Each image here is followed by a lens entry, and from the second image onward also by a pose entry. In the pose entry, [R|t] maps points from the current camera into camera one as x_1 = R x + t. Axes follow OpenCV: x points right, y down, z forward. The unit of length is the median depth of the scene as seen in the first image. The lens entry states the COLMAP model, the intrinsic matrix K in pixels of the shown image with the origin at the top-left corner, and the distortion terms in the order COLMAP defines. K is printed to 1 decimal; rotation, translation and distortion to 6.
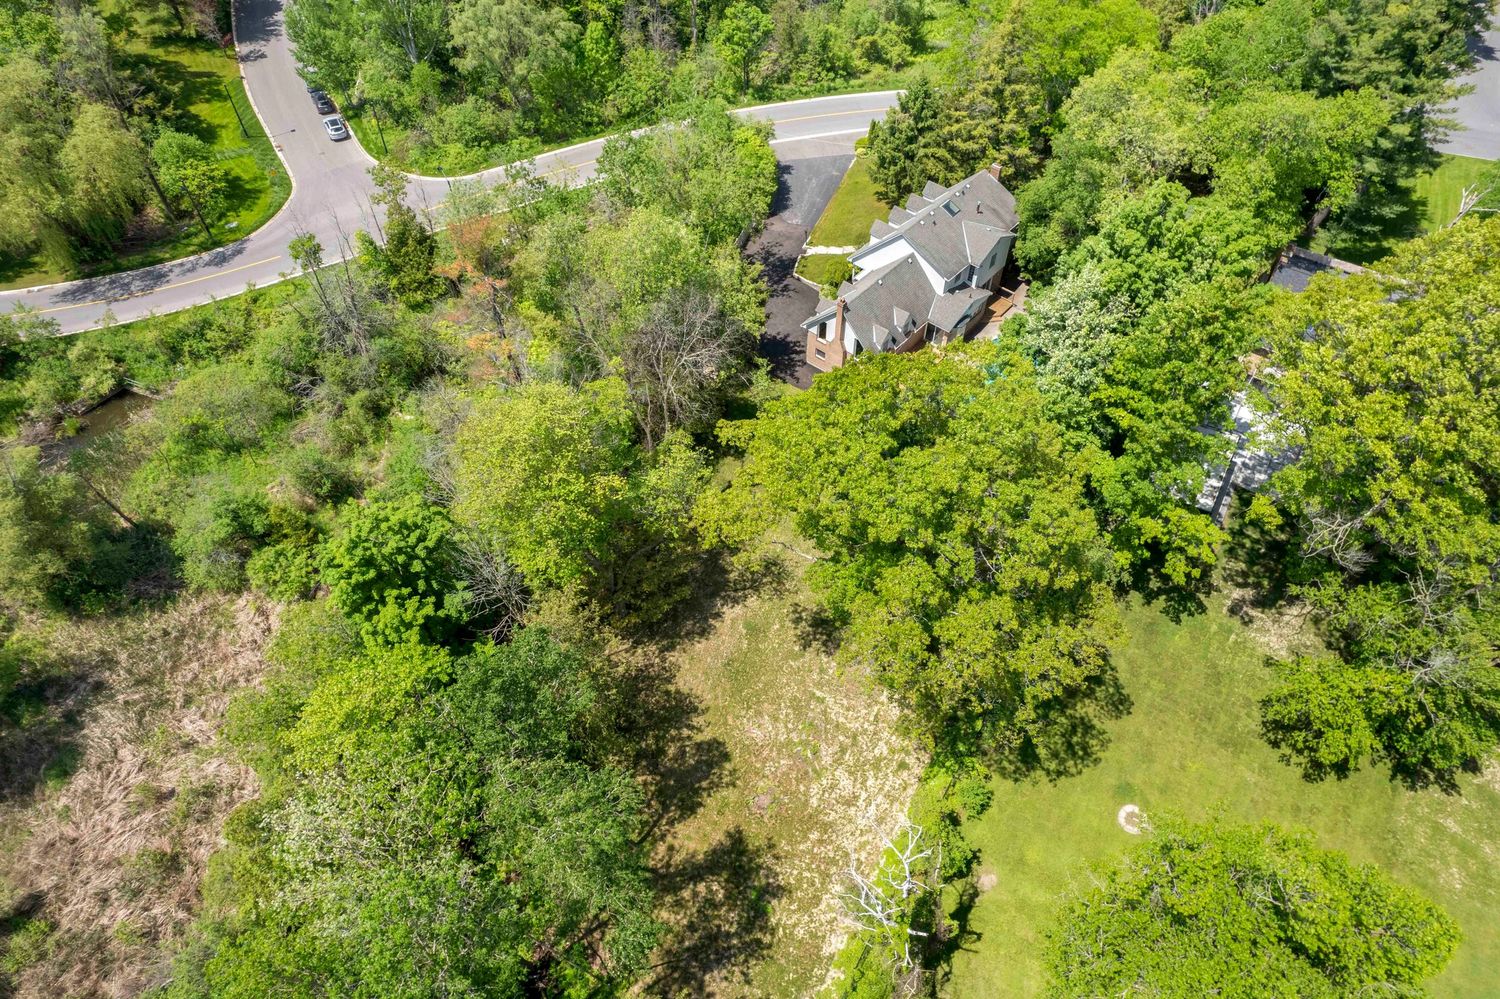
lens RADIAL K [[966.4, 0, 749.3], [0, 966.4, 514.5], [0, 0, 1]] dist [-0.097290, 0.113052]
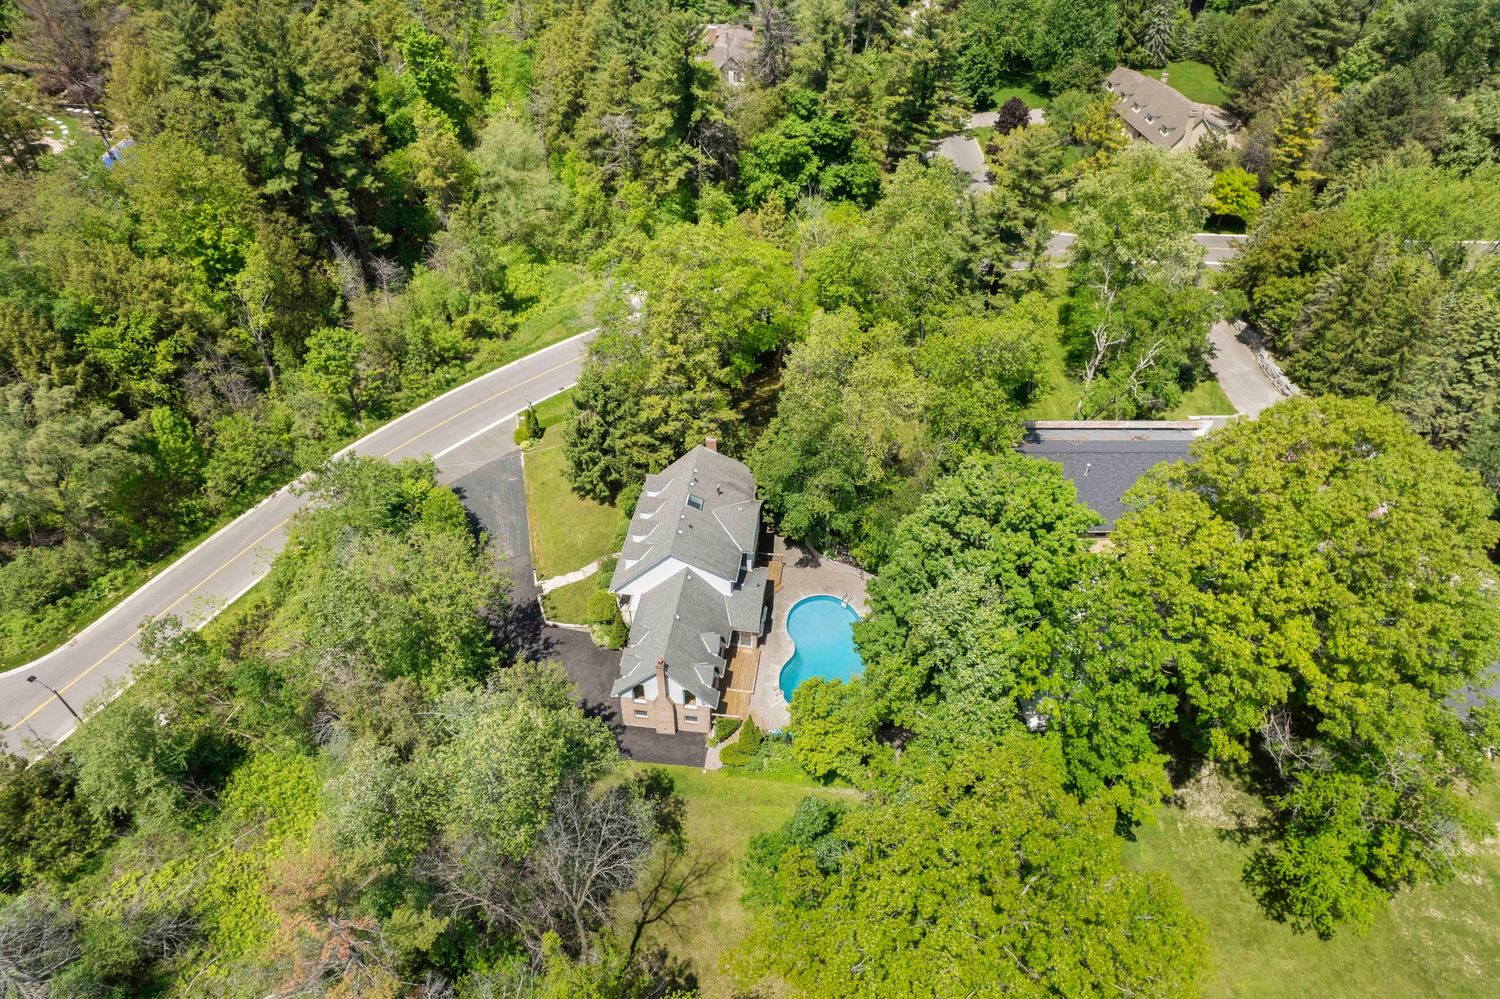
lens RADIAL K [[966.4, 0, 749.3], [0, 966.4, 514.5], [0, 0, 1]] dist [-0.097290, 0.113052]
pose [[0.834964, -0.367618, 0.409501, -0.127291], [0.415560, 0.909029, -0.031262, -0.245373], [-0.360756, 0.196275, 0.911774, 0.119306]]
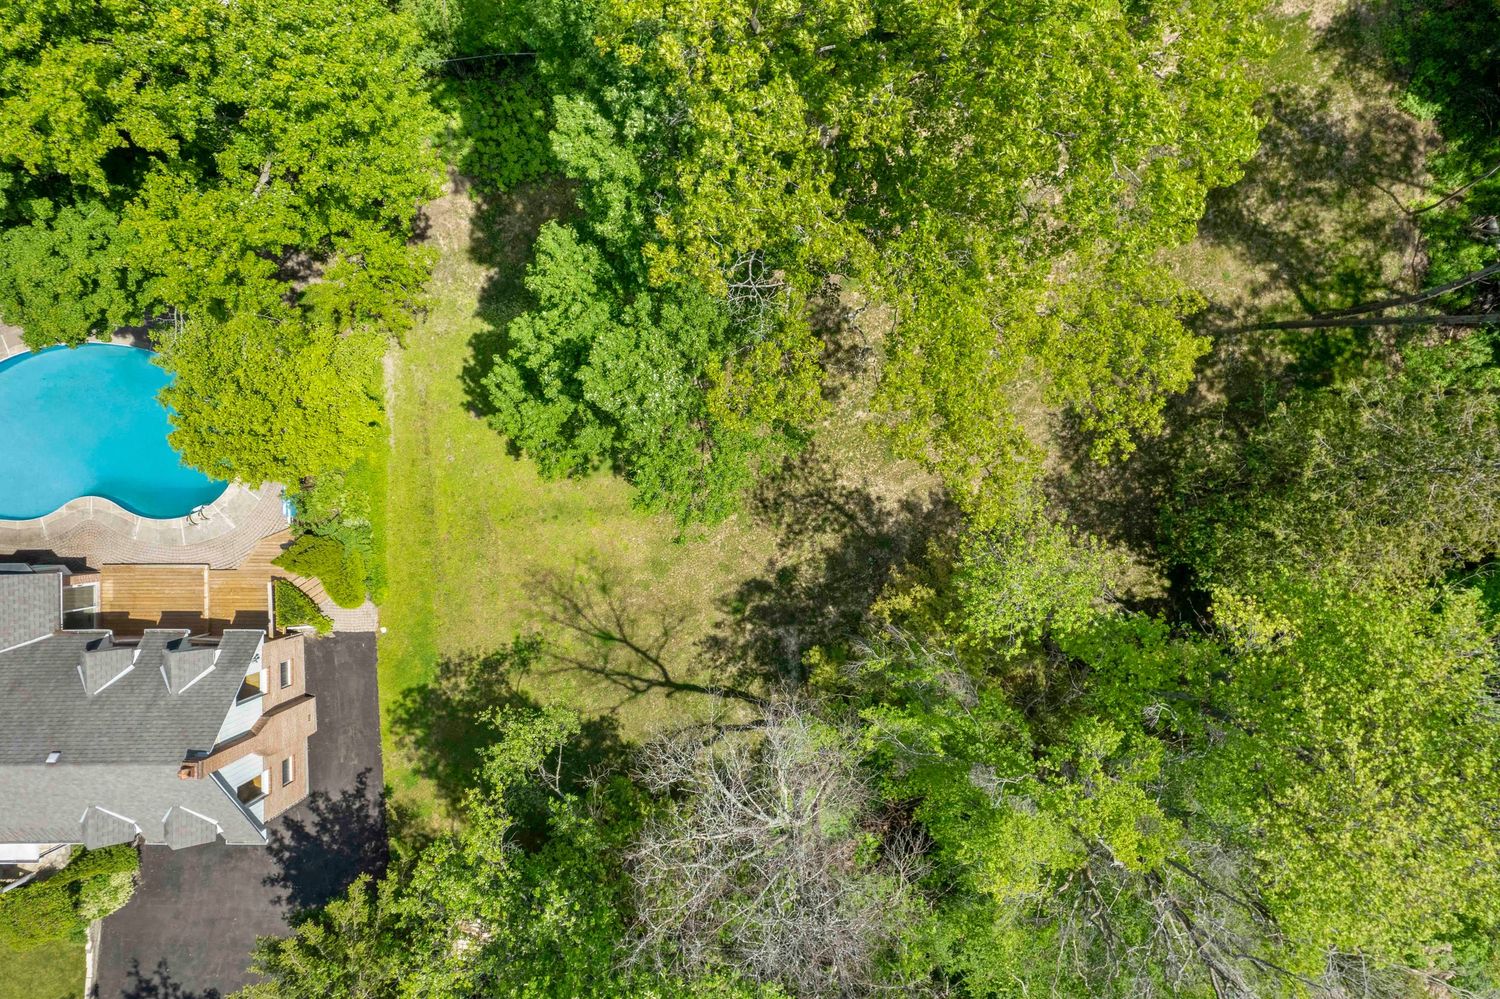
lens RADIAL K [[966.4, 0, 749.3], [0, 966.4, 514.5], [0, 0, 1]] dist [-0.097290, 0.113052]
pose [[-0.656190, -0.754507, 0.011511, 0.016123], [0.595197, -0.508142, 0.622521, -0.236803], [-0.463848, 0.415344, 0.782518, 0.461794]]
